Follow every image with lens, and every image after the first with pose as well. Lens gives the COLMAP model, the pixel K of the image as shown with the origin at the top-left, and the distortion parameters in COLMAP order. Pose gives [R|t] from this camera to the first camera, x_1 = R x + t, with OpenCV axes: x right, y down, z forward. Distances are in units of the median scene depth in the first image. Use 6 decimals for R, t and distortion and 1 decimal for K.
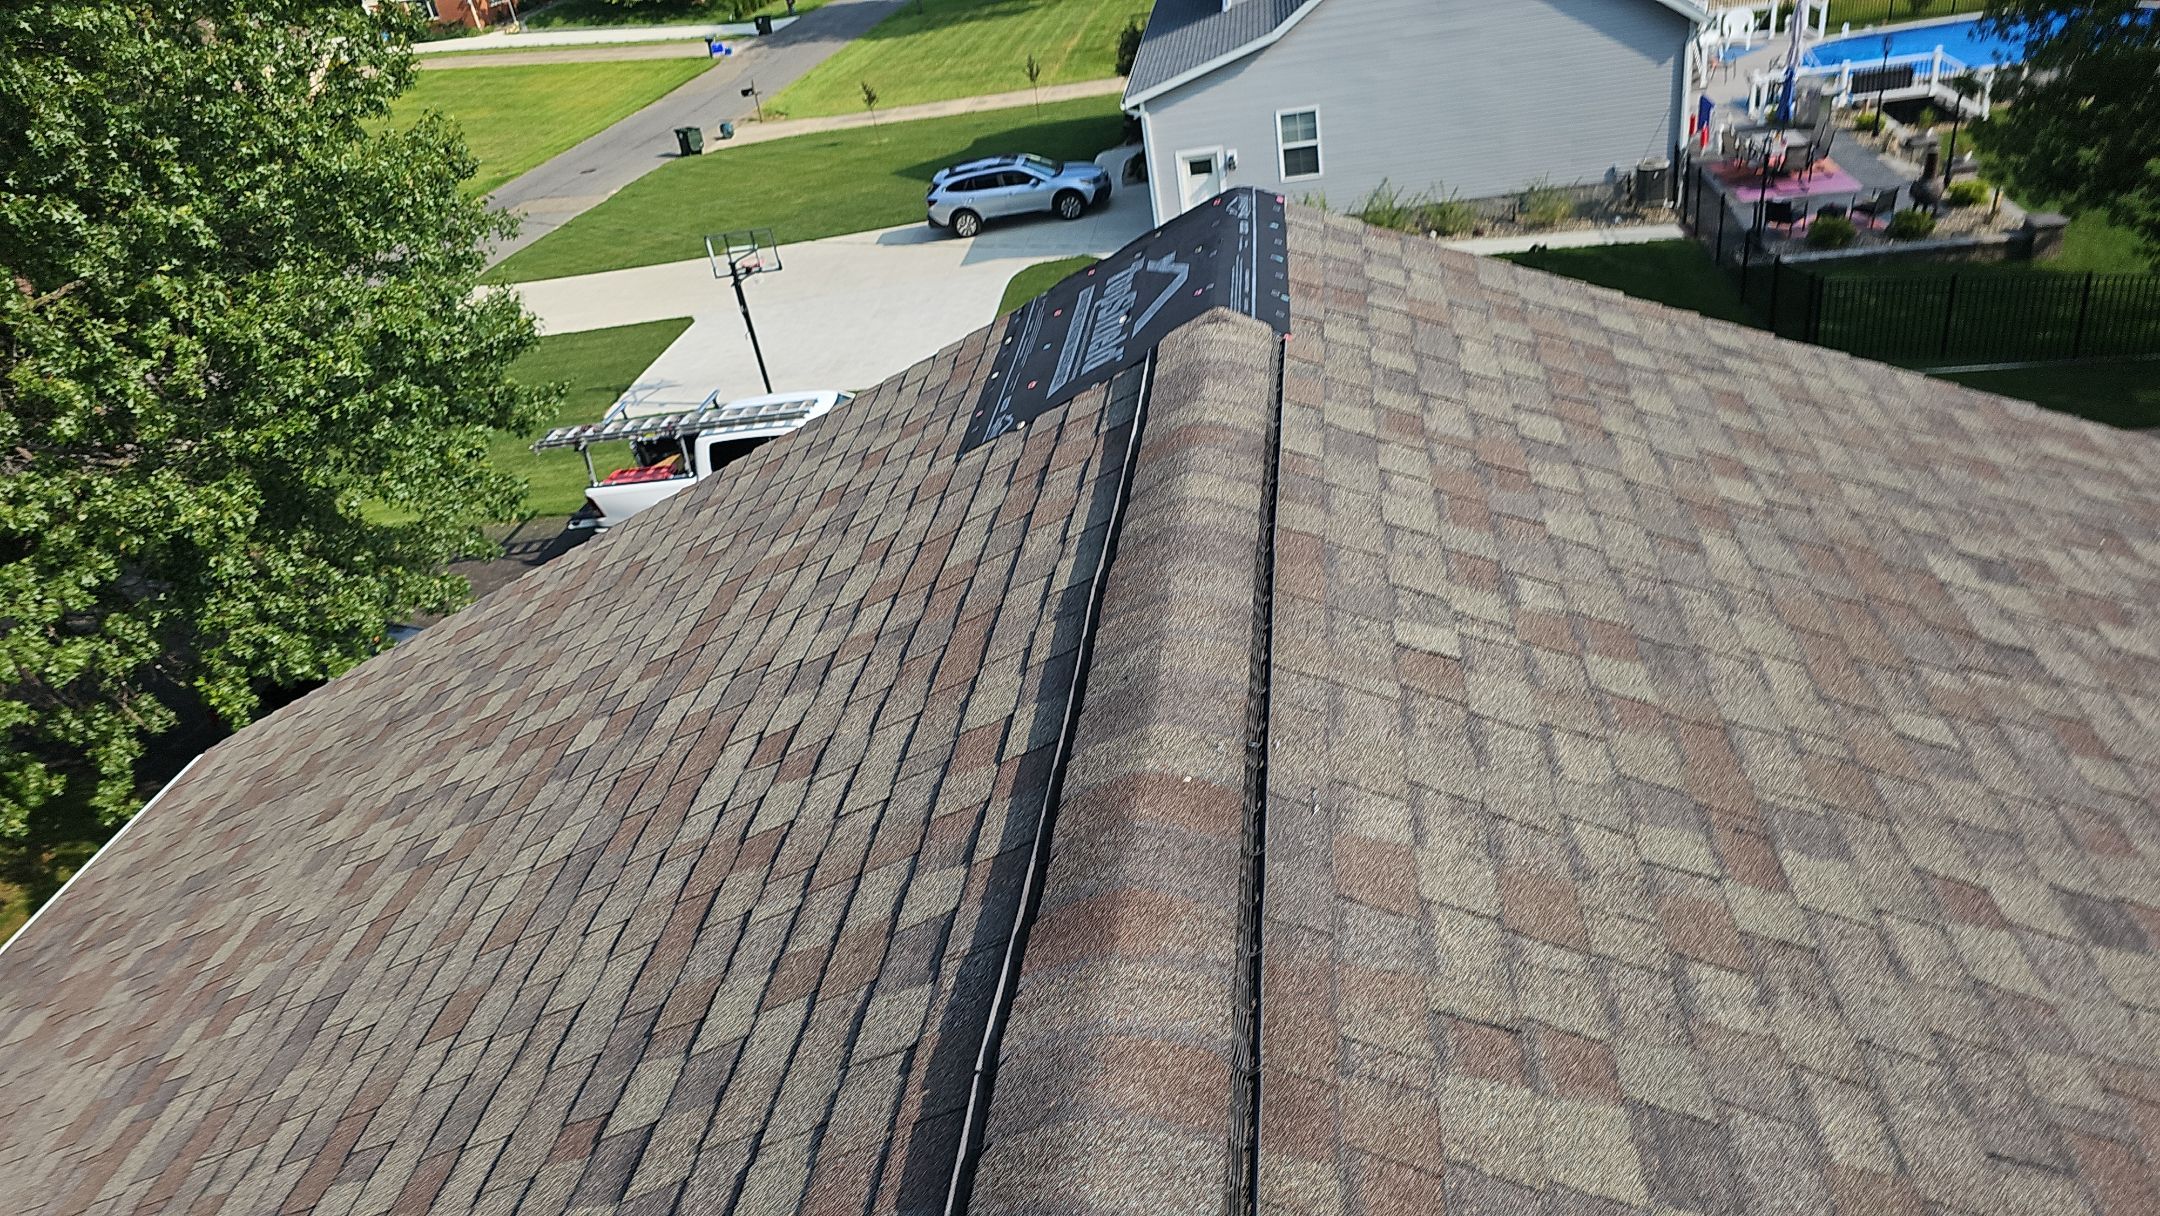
lens RADIAL K [[1437.5, 0, 1078.0], [0, 1437.5, 599.3], [0, 0, 1]] dist [0.021424, -0.044253]
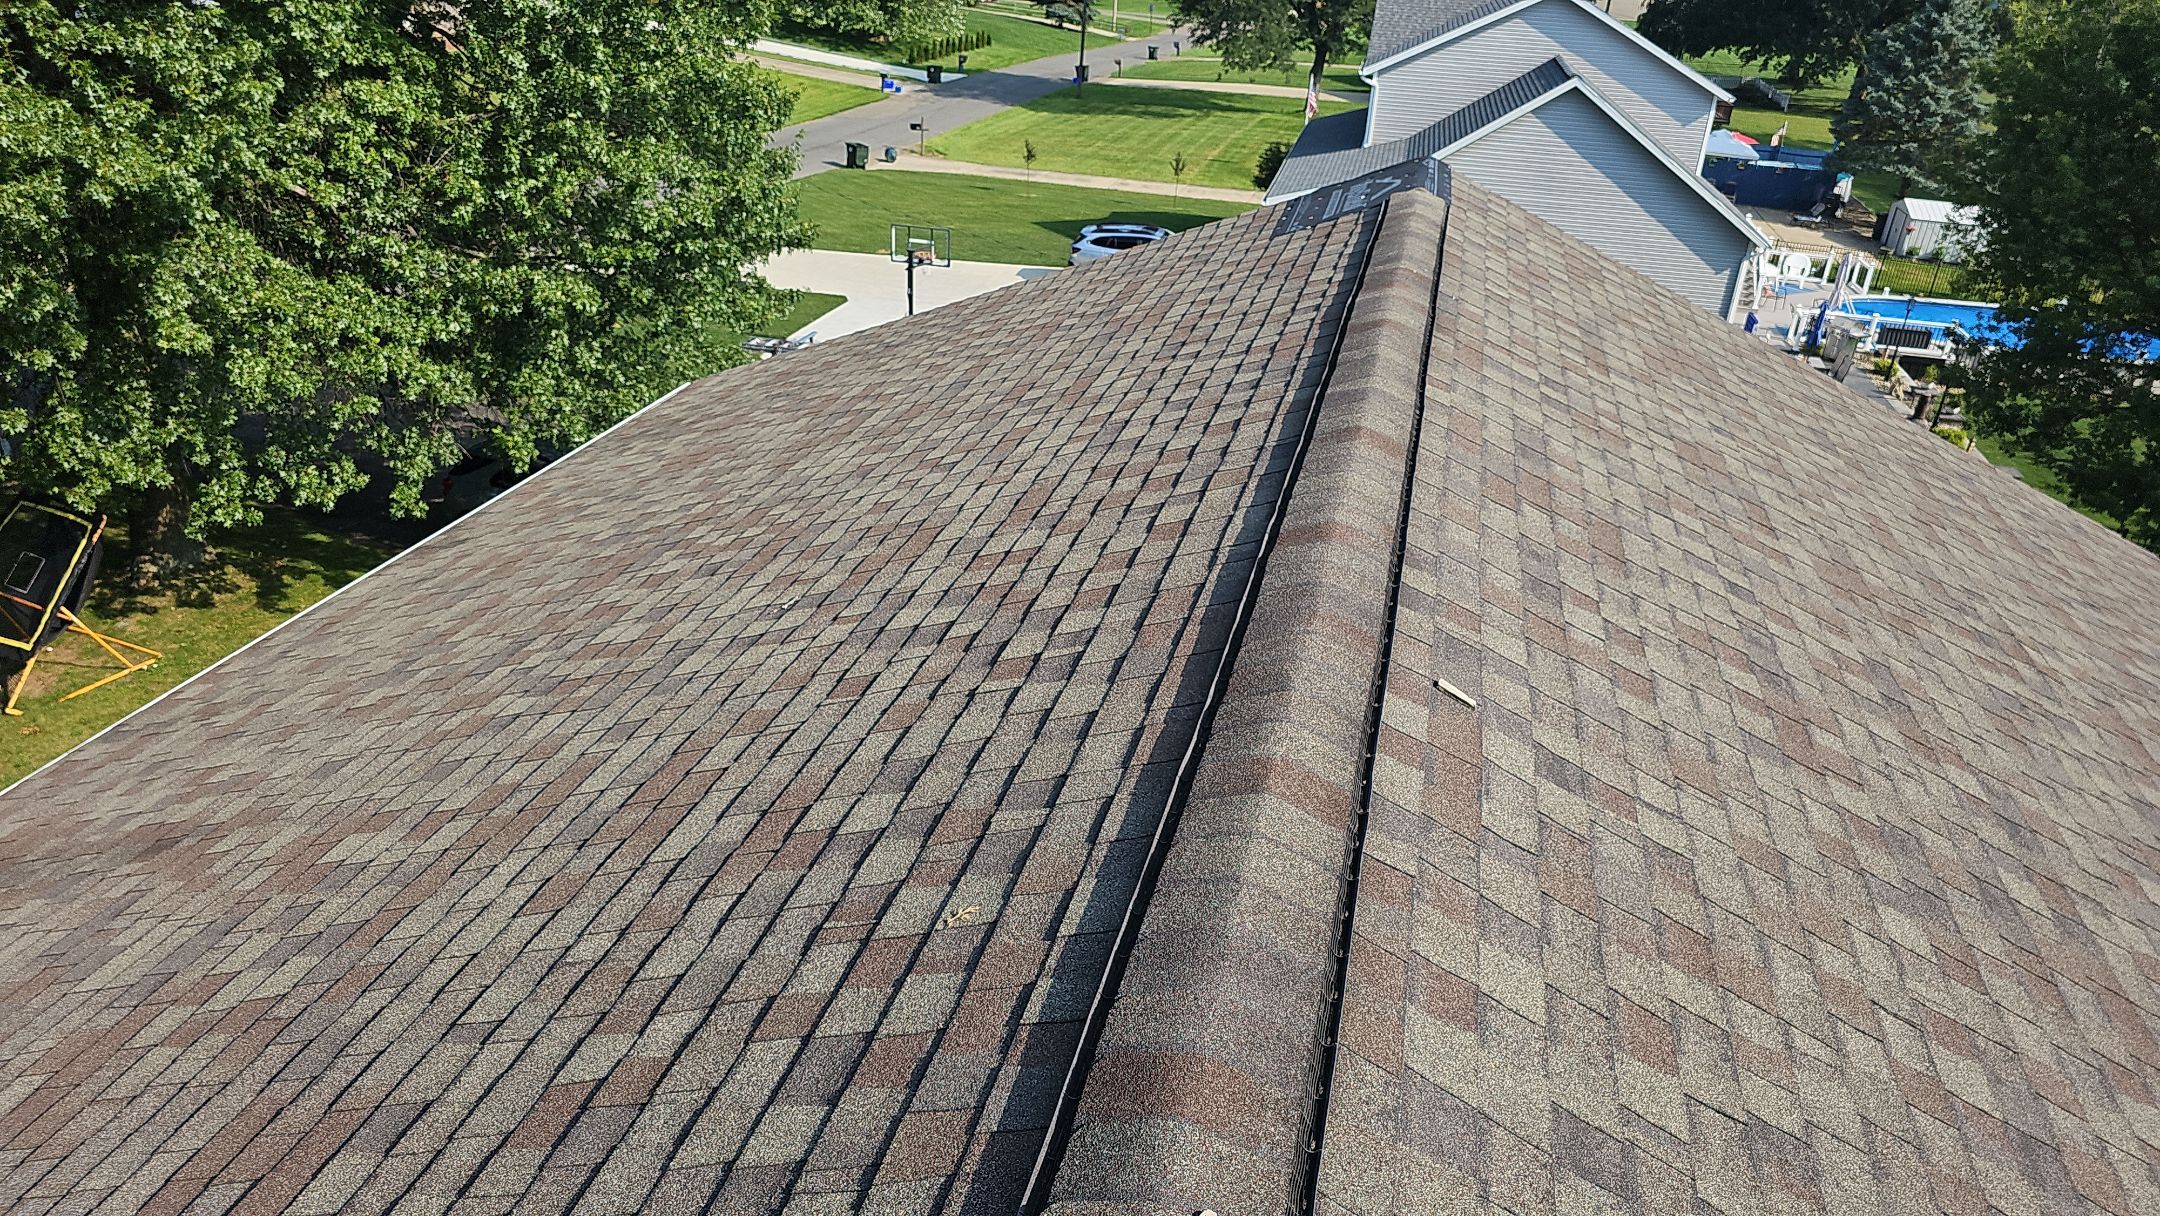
lens RADIAL K [[1437.5, 0, 1081.0], [0, 1437.5, 606.7], [0, 0, 1]] dist [0.021424, -0.044253]
pose [[0.971440, 0.237253, -0.003839, -0.026431], [-0.236991, 0.969313, -0.065319, 0.073934], [-0.011776, 0.064363, 0.997857, -0.121971]]
